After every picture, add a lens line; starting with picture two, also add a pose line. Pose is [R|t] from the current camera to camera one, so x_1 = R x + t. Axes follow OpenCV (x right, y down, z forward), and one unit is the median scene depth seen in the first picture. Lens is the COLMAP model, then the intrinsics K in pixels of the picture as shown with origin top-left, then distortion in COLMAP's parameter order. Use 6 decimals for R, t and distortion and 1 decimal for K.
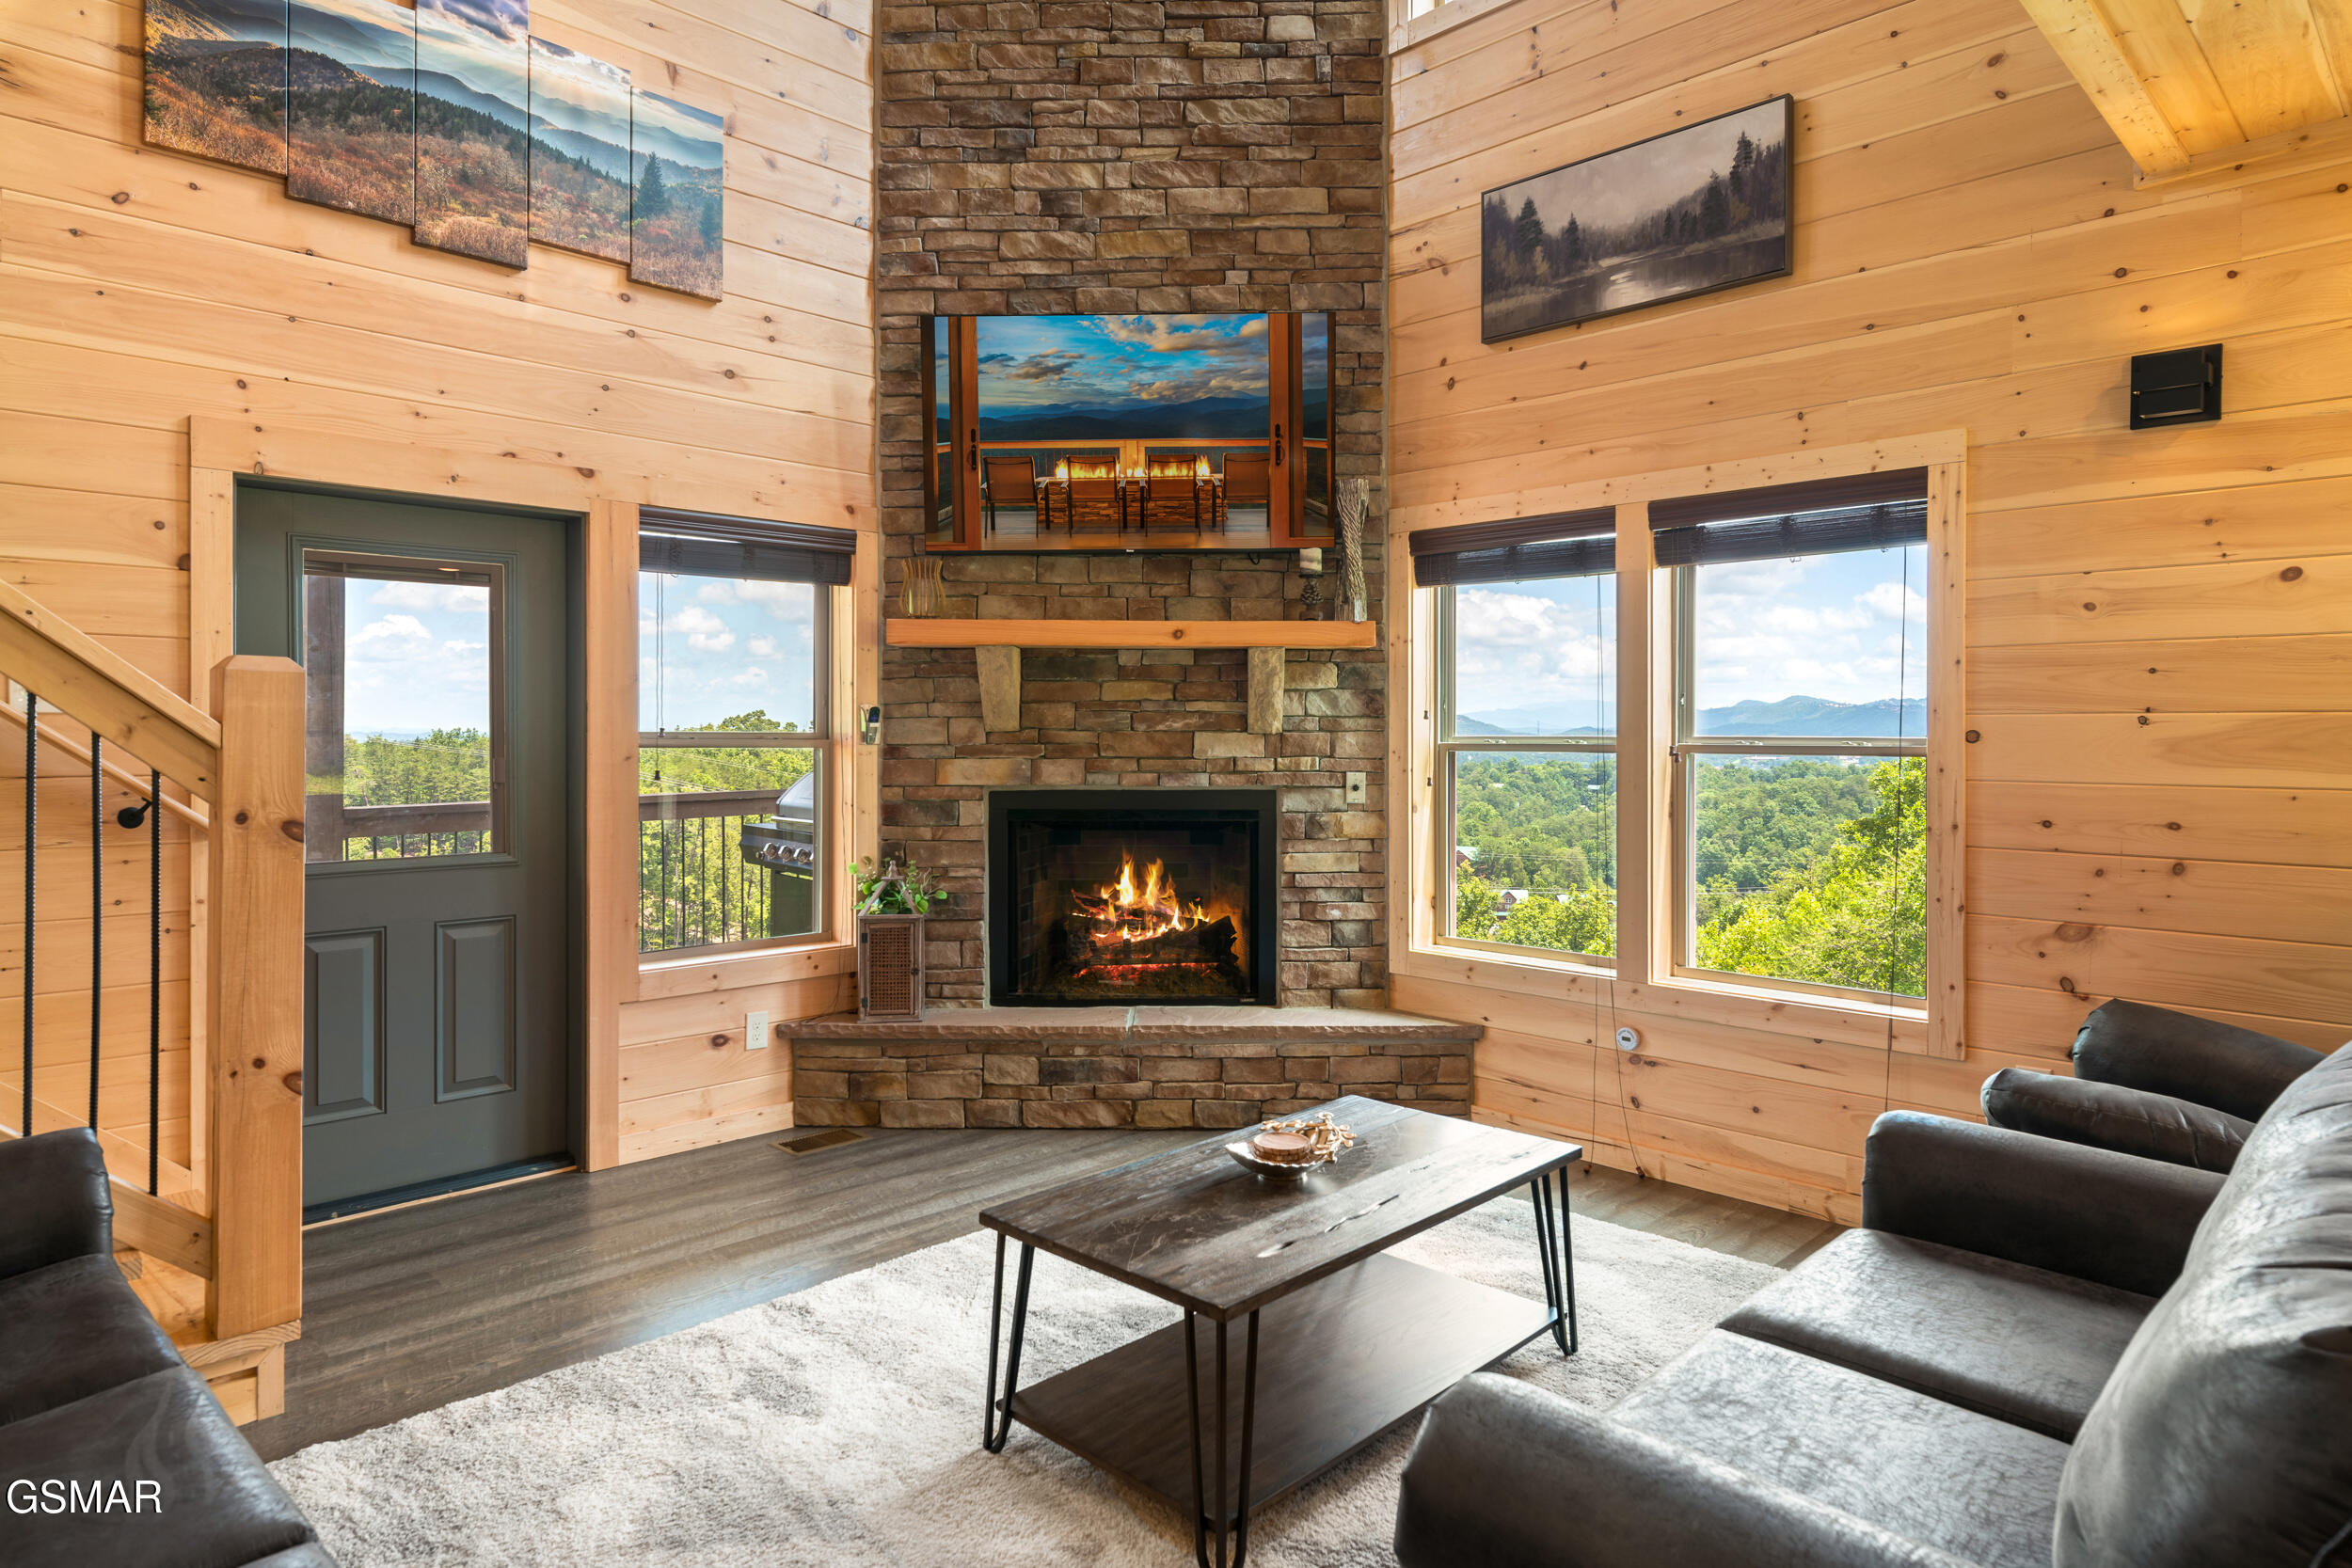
lens RADIAL K [[1329.3, 0, 1184.4], [0, 1329.3, 732.4], [0, 0, 1]] dist [-0.002553, 0.001431]
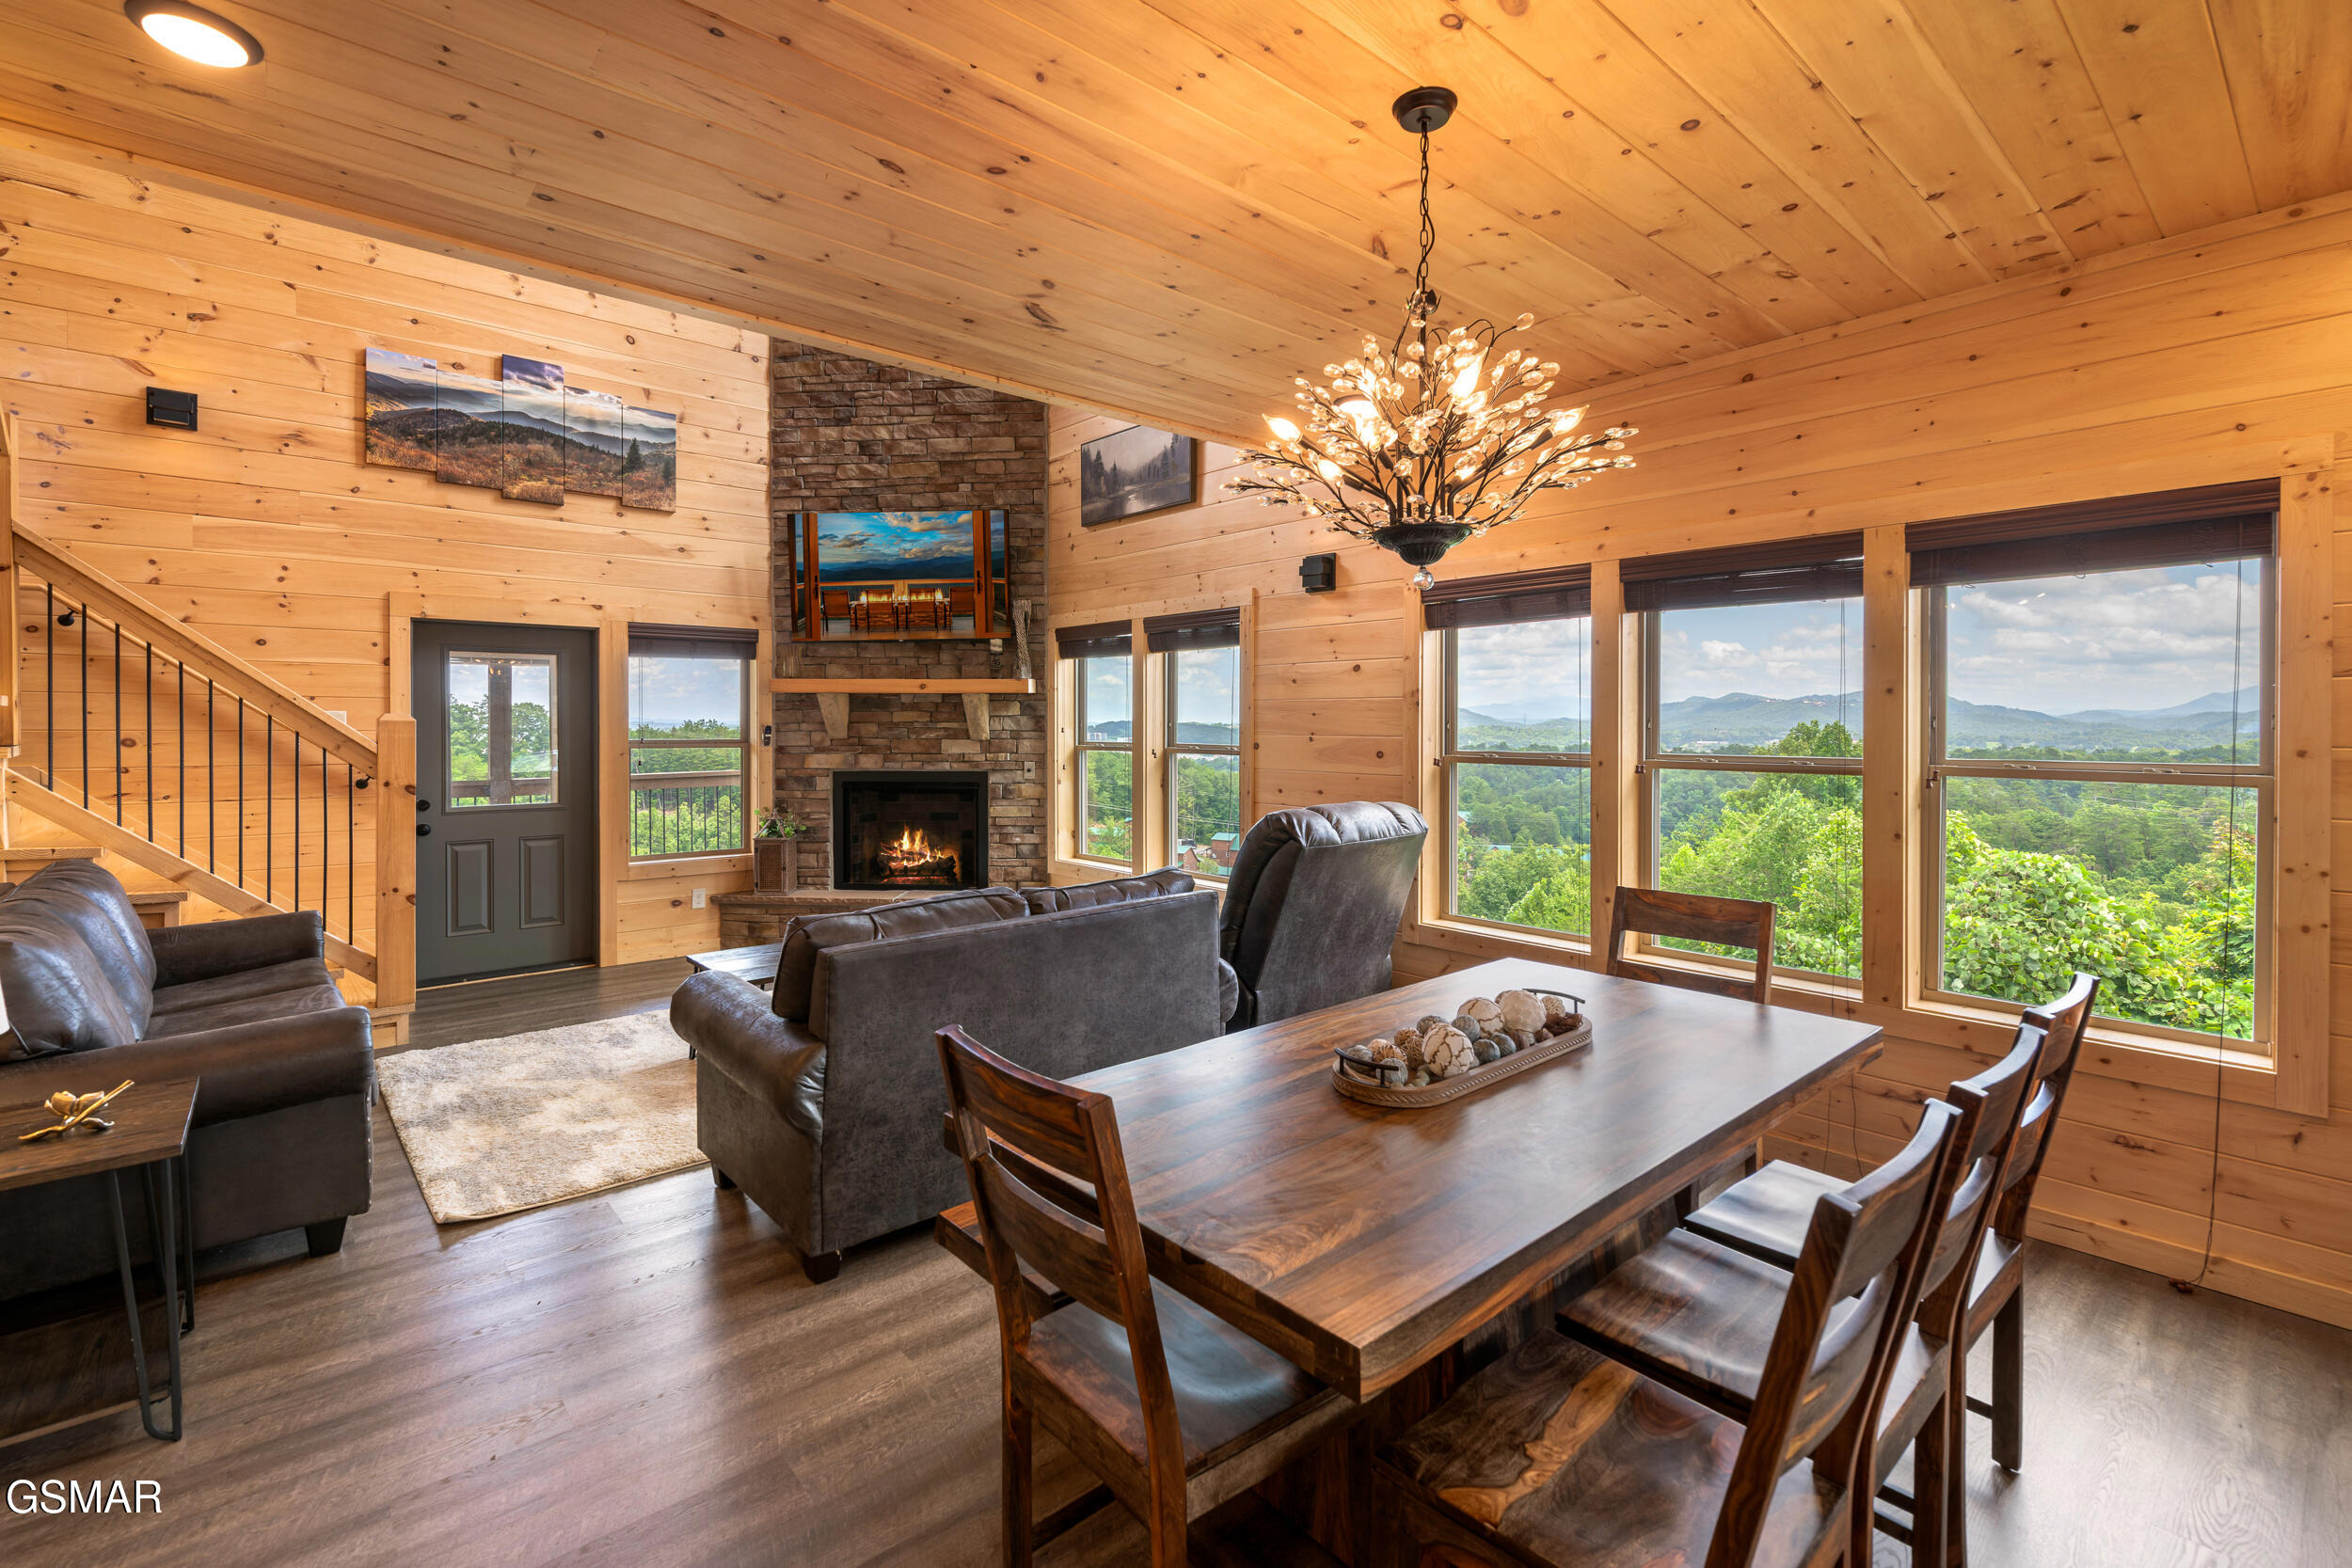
lens RADIAL K [[1041.8, 0, 1199.5], [0, 1041.8, 728.0], [0, 0, 1]] dist [-0.000260, 0.000409]
pose [[0.997616, 0.000294, -0.069015, 0.469570], [0.000170, 0.999977, 0.006709, -0.025905], [0.069015, -0.006704, 0.997593, -0.404555]]
